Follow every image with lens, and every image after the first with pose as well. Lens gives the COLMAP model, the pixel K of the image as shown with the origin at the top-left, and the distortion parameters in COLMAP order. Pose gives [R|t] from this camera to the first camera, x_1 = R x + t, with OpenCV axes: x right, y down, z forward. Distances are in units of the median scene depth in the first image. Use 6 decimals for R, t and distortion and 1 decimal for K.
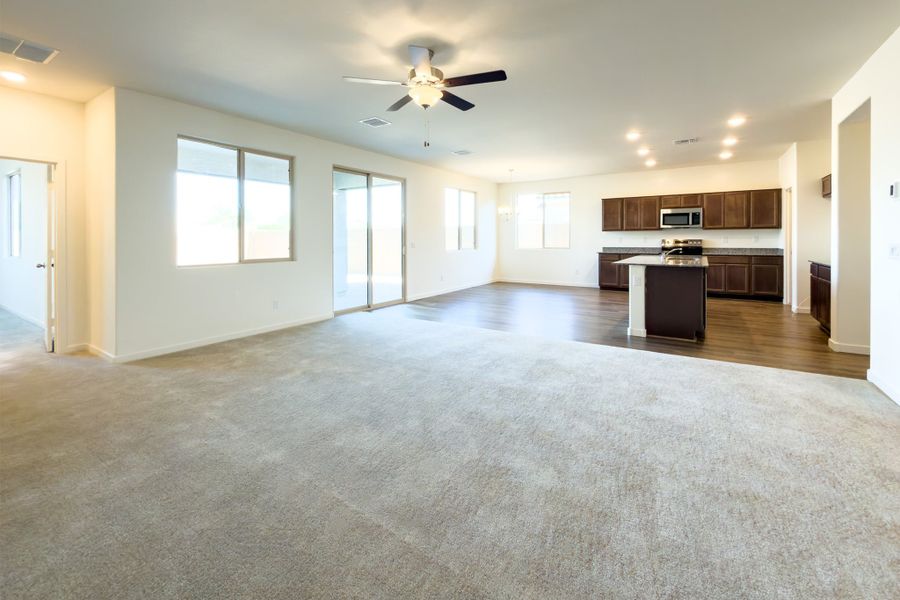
lens RADIAL K [[376.8, 0, 446.6], [0, 376.8, 254.8], [0, 0, 1]] dist [-0.000436, -0.000350]
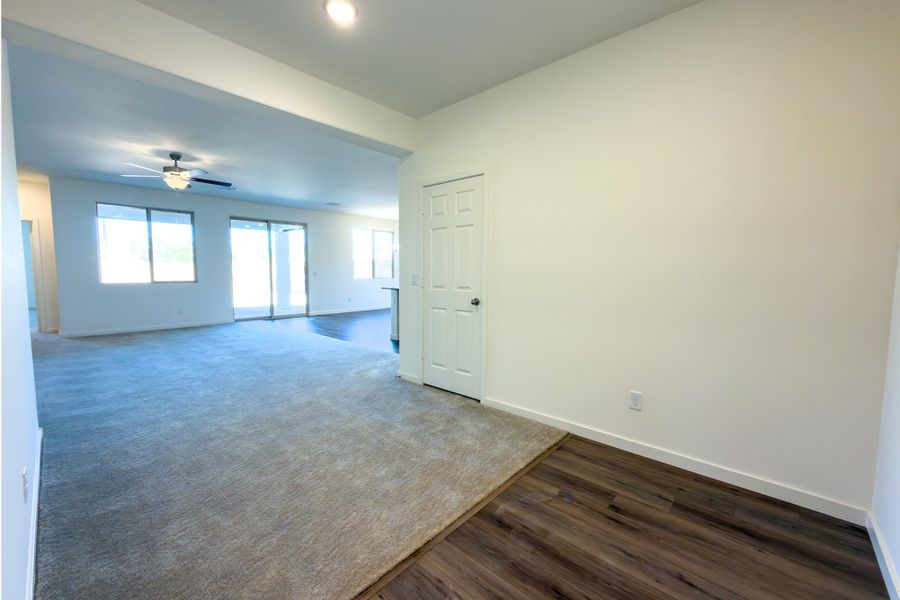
lens RADIAL K [[353.1, 0, 441.8], [0, 353.1, 304.0], [0, 0, 1]] dist [0.000784, 0.000028]
pose [[0.987786, 0.027189, -0.153423, 0.612363], [-0.019233, 0.998404, 0.053104, 0.006627], [0.154622, -0.049505, 0.986733, -0.182573]]
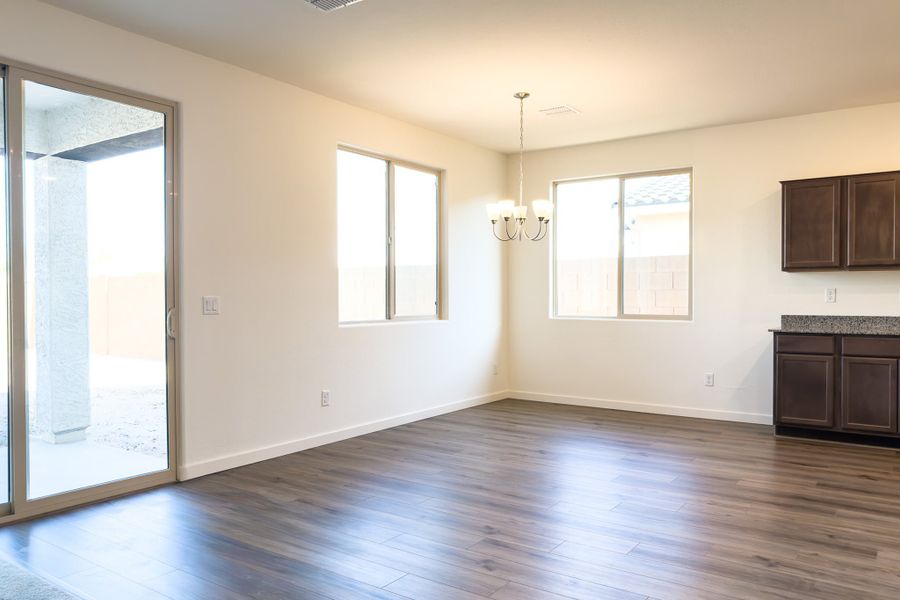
lens RADIAL K [[671.4, 0, 451.0], [0, 671.4, 310.3], [0, 0, 1]] dist [0.006997, -0.011822]
pose [[0.999384, 0.005778, -0.034612, 0.162324], [-0.006534, 0.999741, -0.021779, -0.012932], [0.034477, 0.021991, 0.999163, 0.470161]]
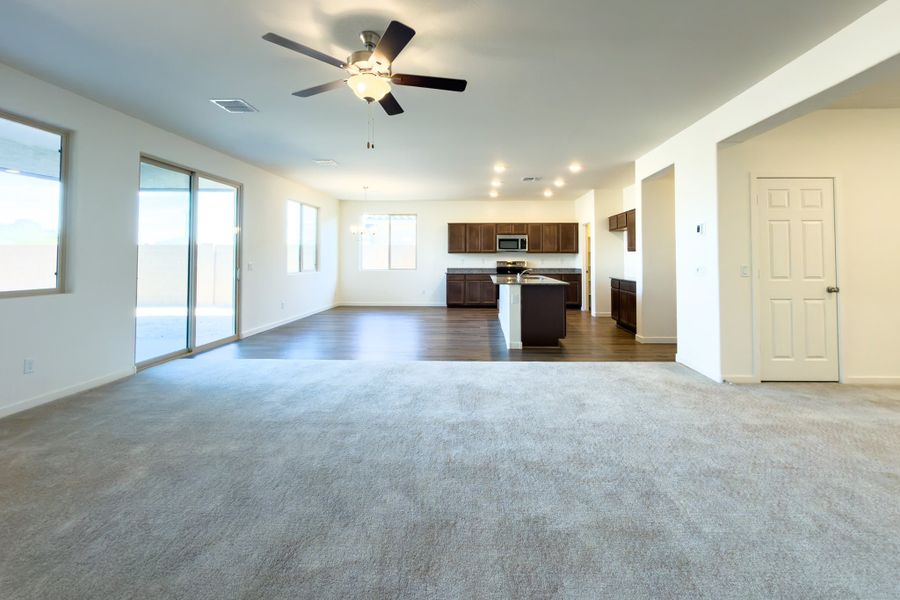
lens RADIAL K [[376.8, 0, 467.0], [0, 376.8, 258.7], [0, 0, 1]] dist [-0.000436, -0.000350]
pose [[0.853985, 0.007171, 0.520248, -0.127294], [0.016384, 0.999039, -0.040665, -0.003637], [-0.520040, 0.043251, 0.853046, 0.083531]]
